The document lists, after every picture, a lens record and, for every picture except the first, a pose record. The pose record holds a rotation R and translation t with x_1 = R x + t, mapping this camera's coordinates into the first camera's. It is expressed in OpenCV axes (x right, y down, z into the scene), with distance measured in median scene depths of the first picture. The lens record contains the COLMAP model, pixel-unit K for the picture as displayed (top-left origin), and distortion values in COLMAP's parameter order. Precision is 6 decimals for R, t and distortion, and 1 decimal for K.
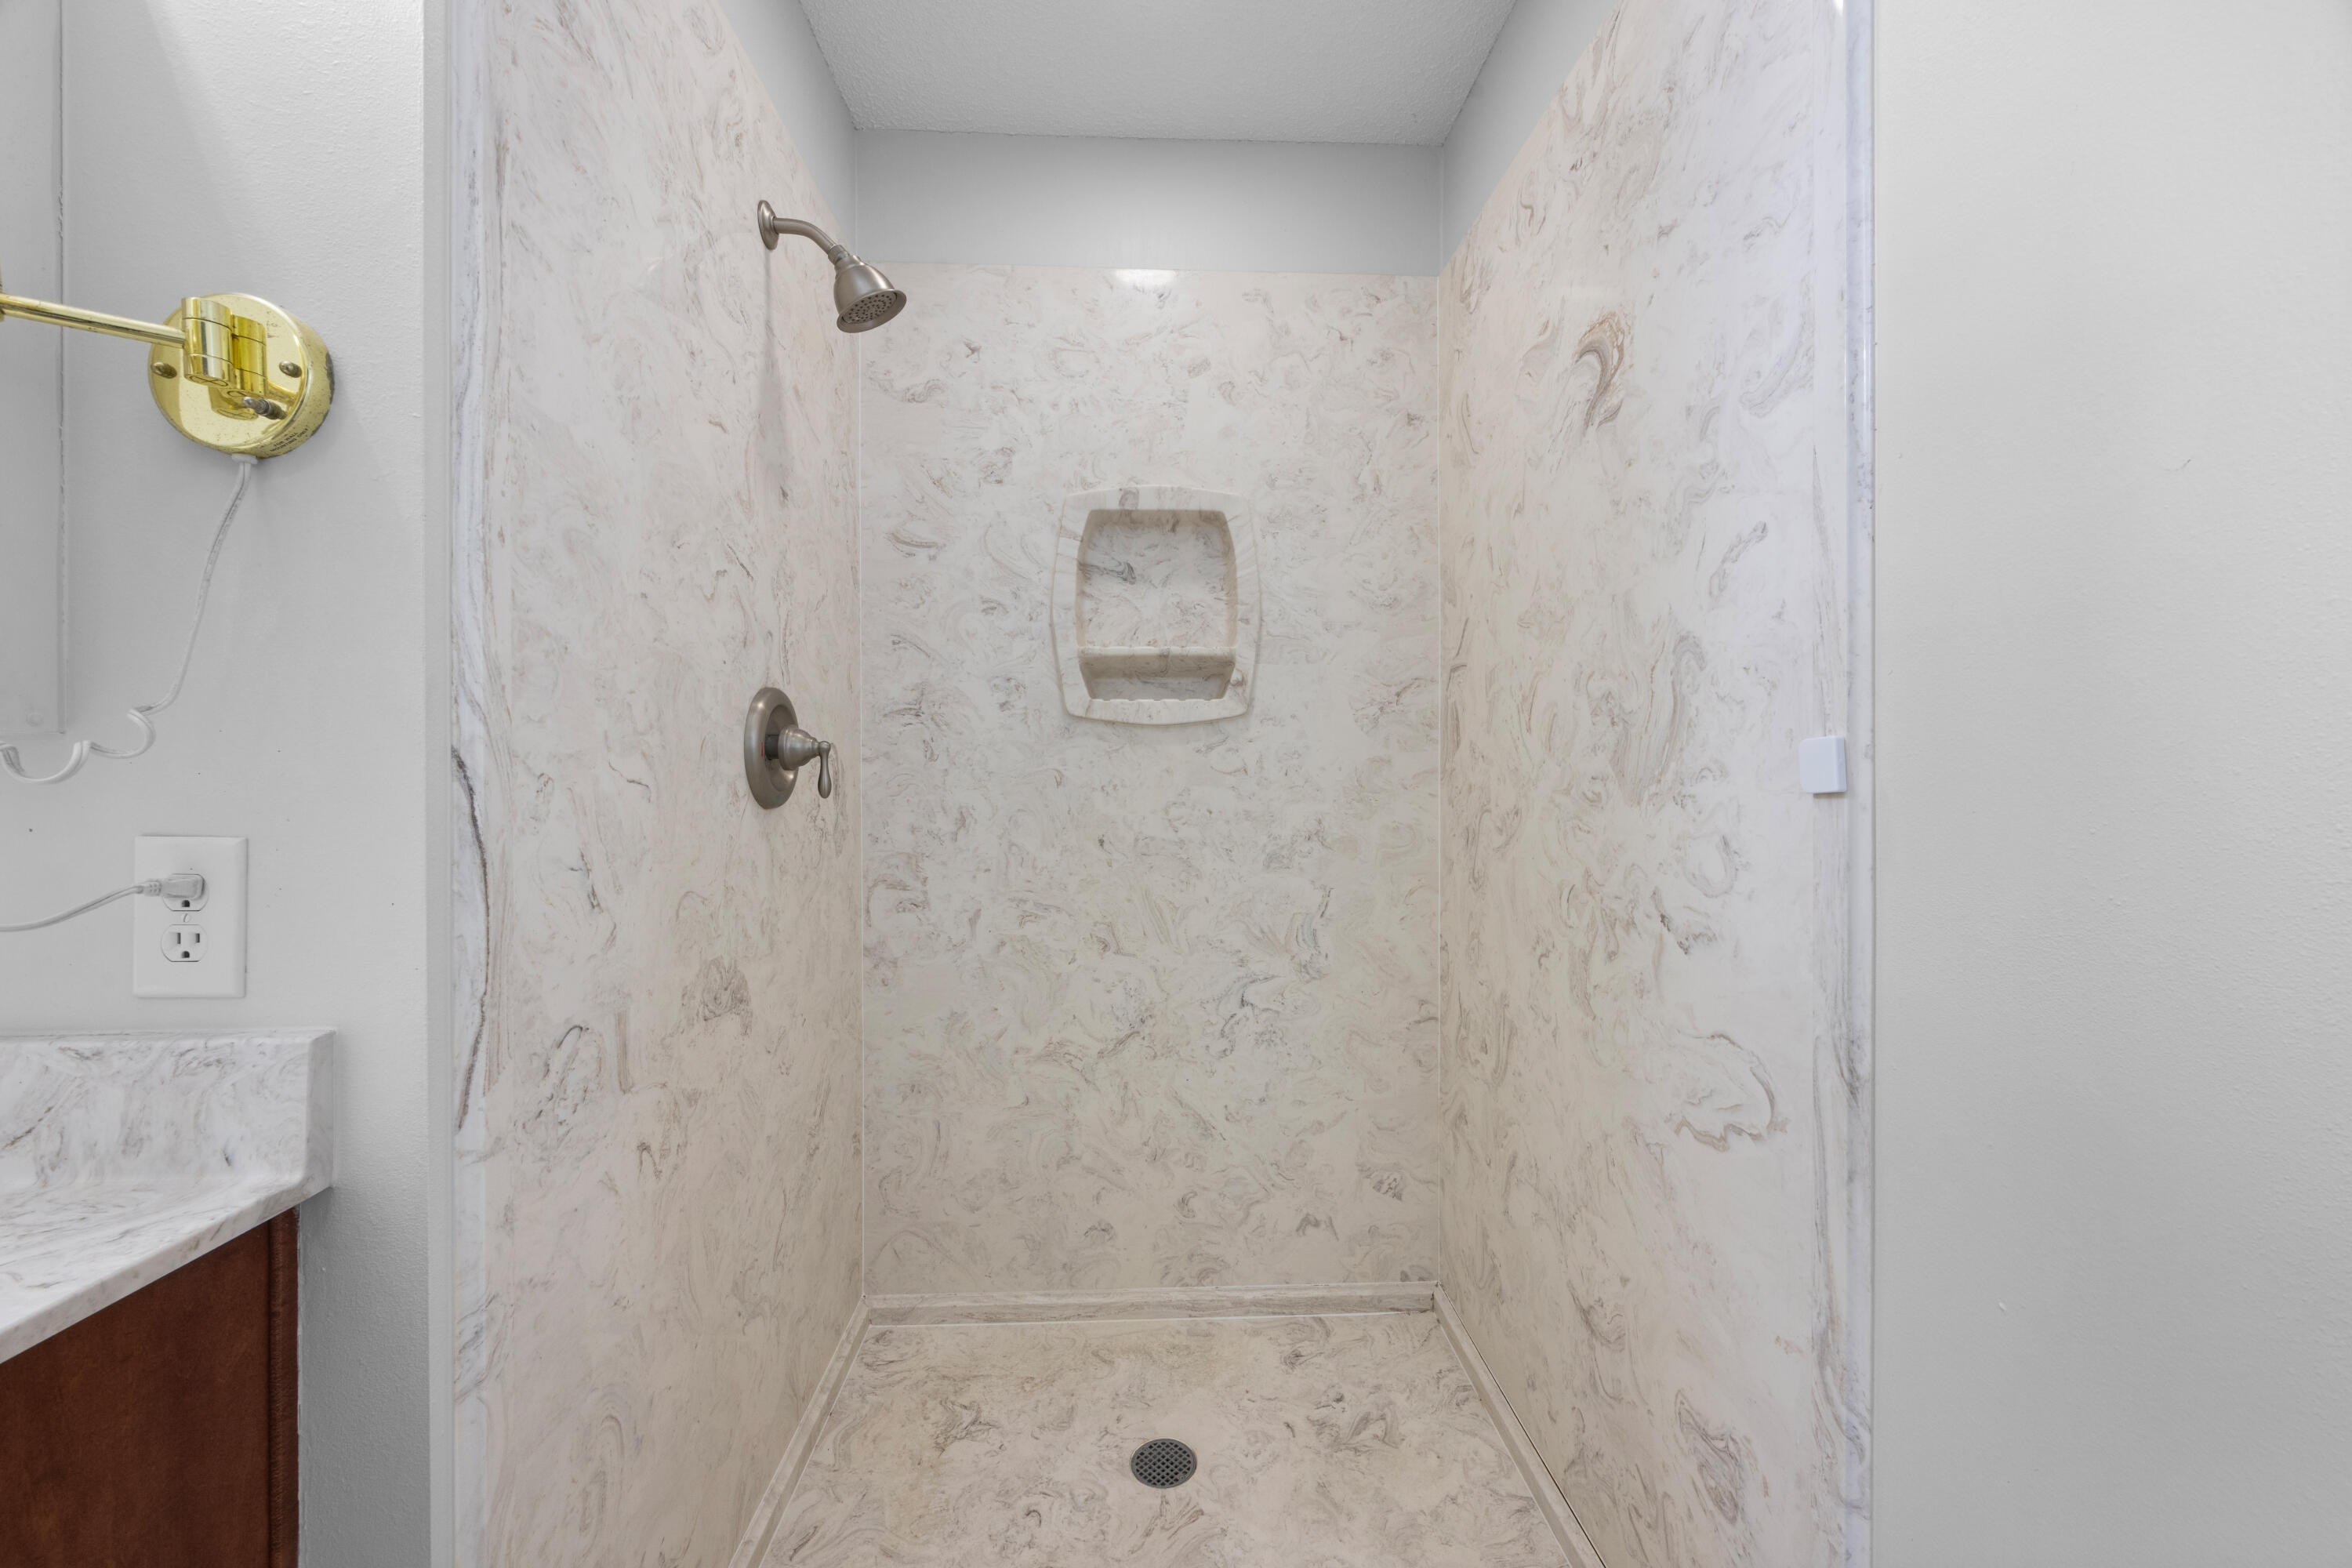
lens RADIAL K [[896.2, 0, 1189.8], [0, 896.2, 750.6], [0, 0, 1]] dist [-0.008316, 0.000173]
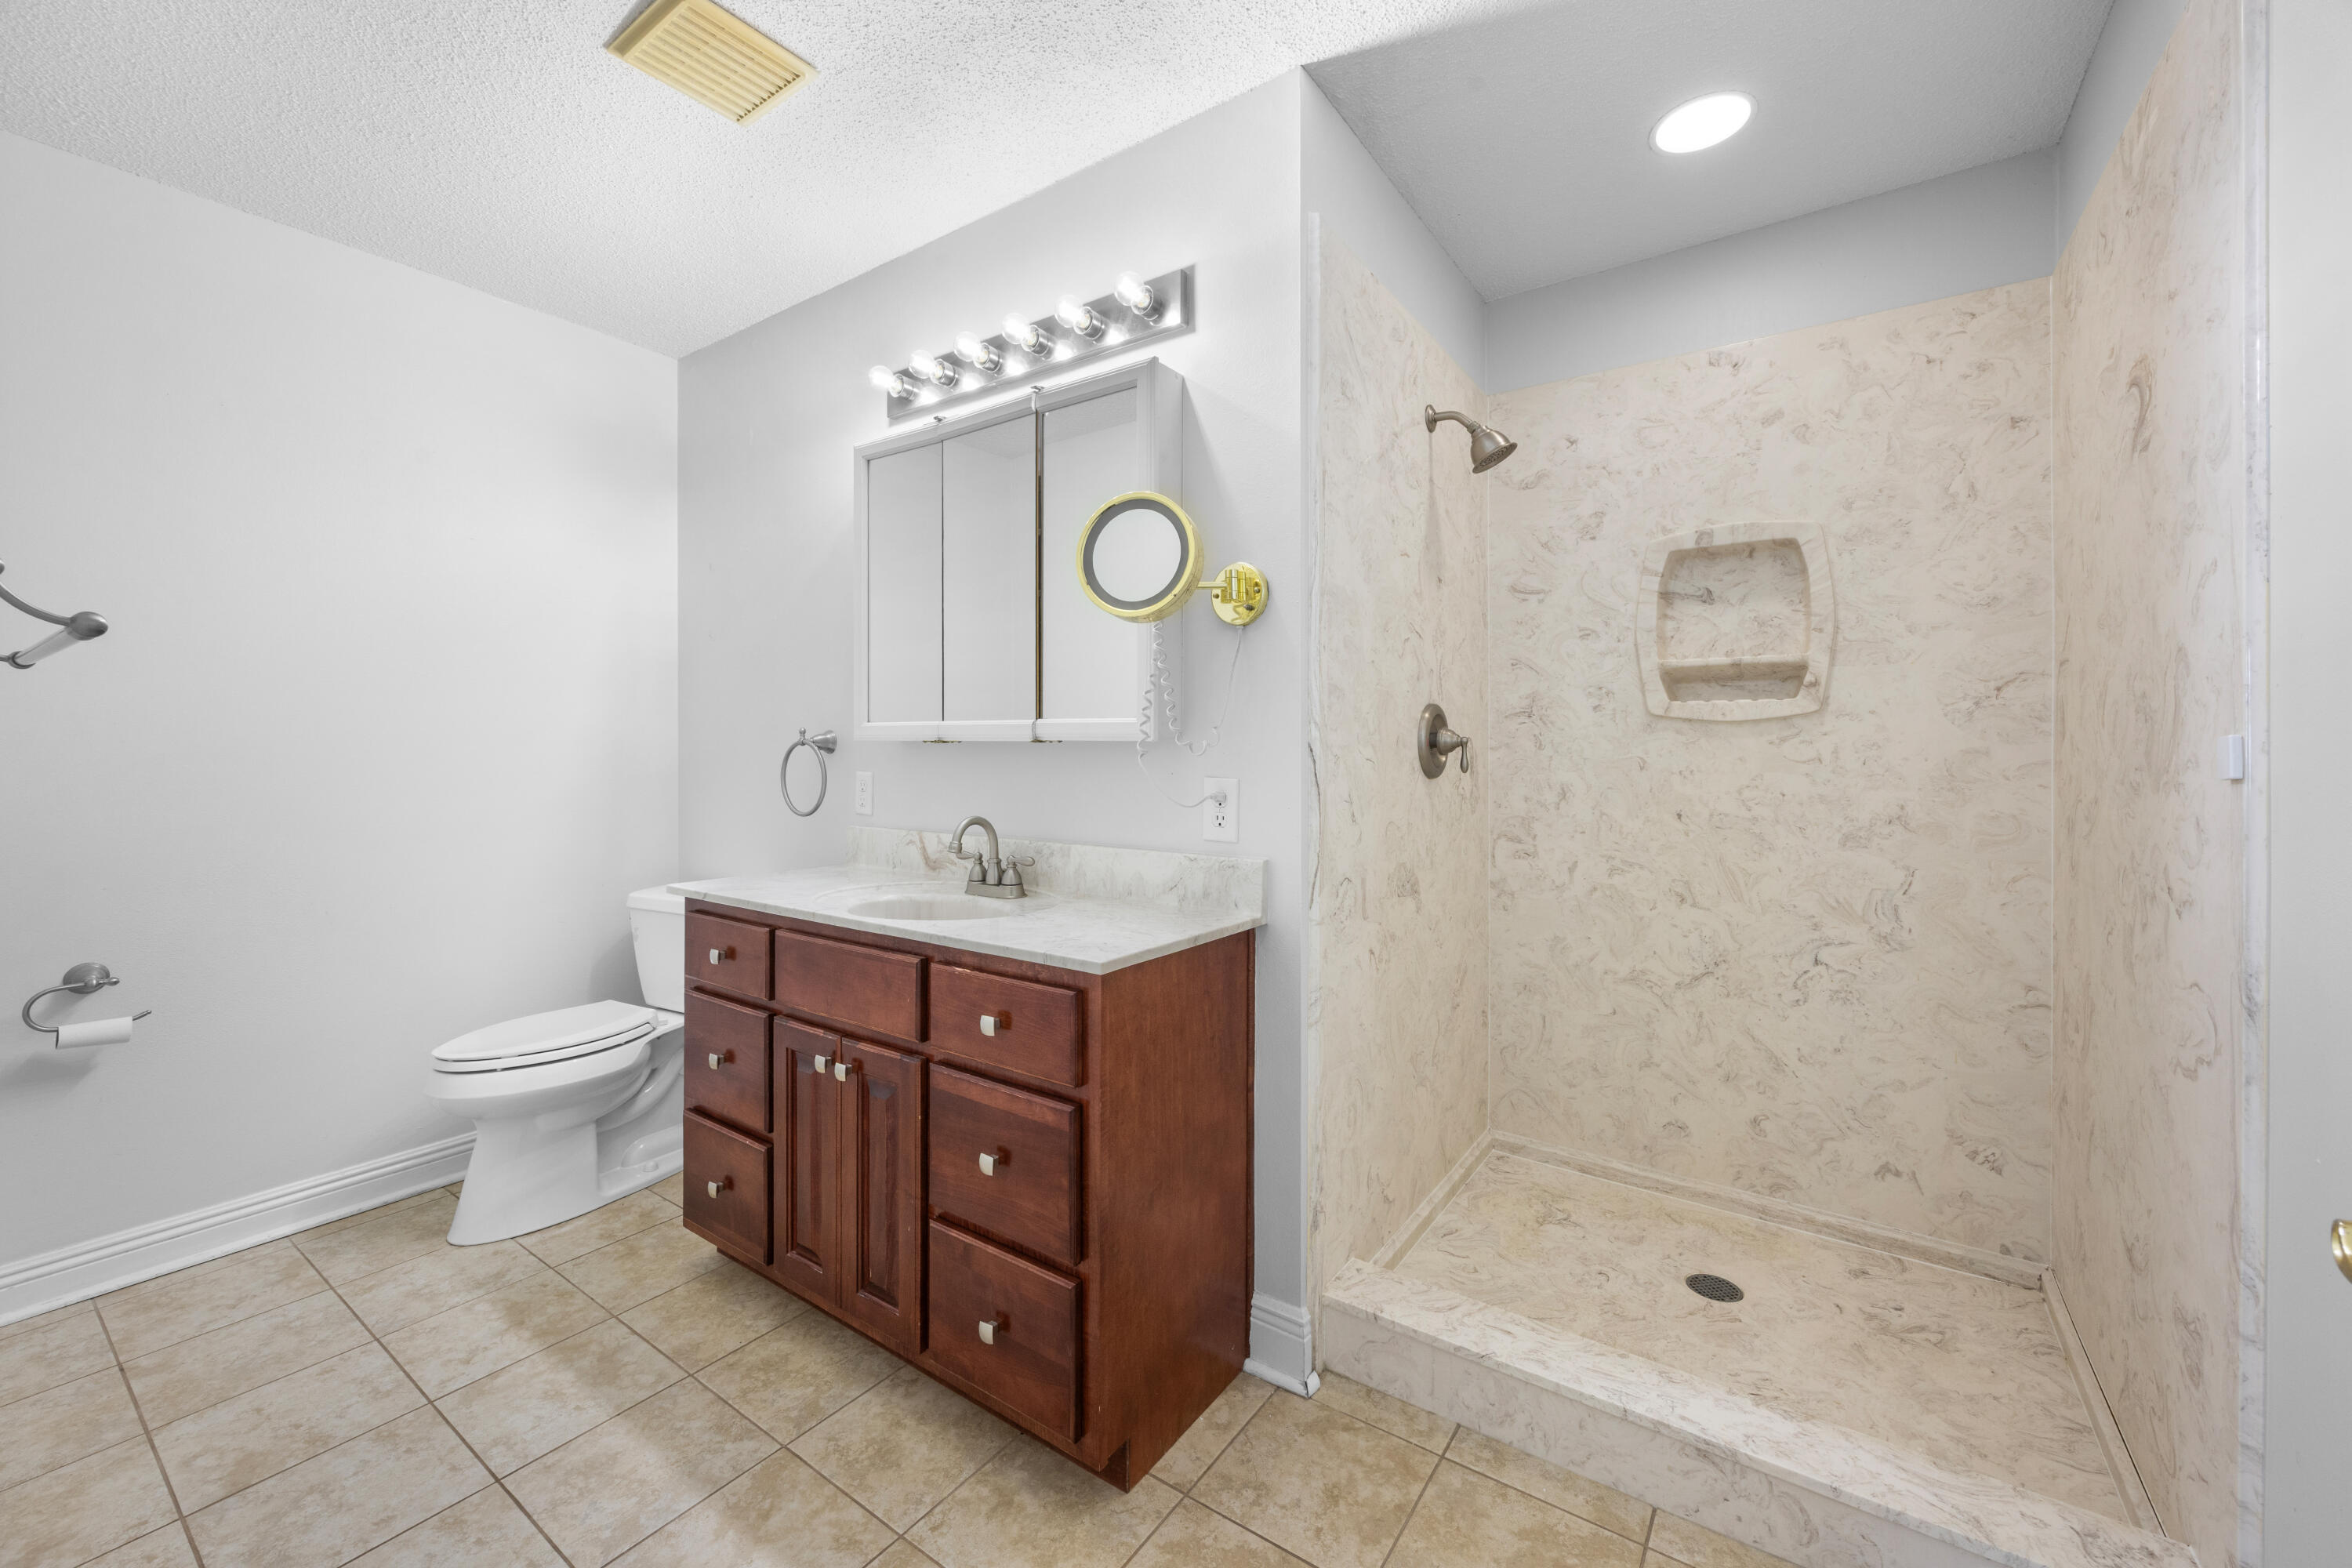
lens RADIAL K [[925.1, 0, 1178.2], [0, 925.1, 750.6], [0, 0, 1]] dist [0.000699, 0.000527]
pose [[0.775786, 0.006660, -0.630961, 0.175519], [0.001358, 0.999924, 0.012225, -0.005445], [0.630994, -0.010341, 0.775719, -0.446621]]
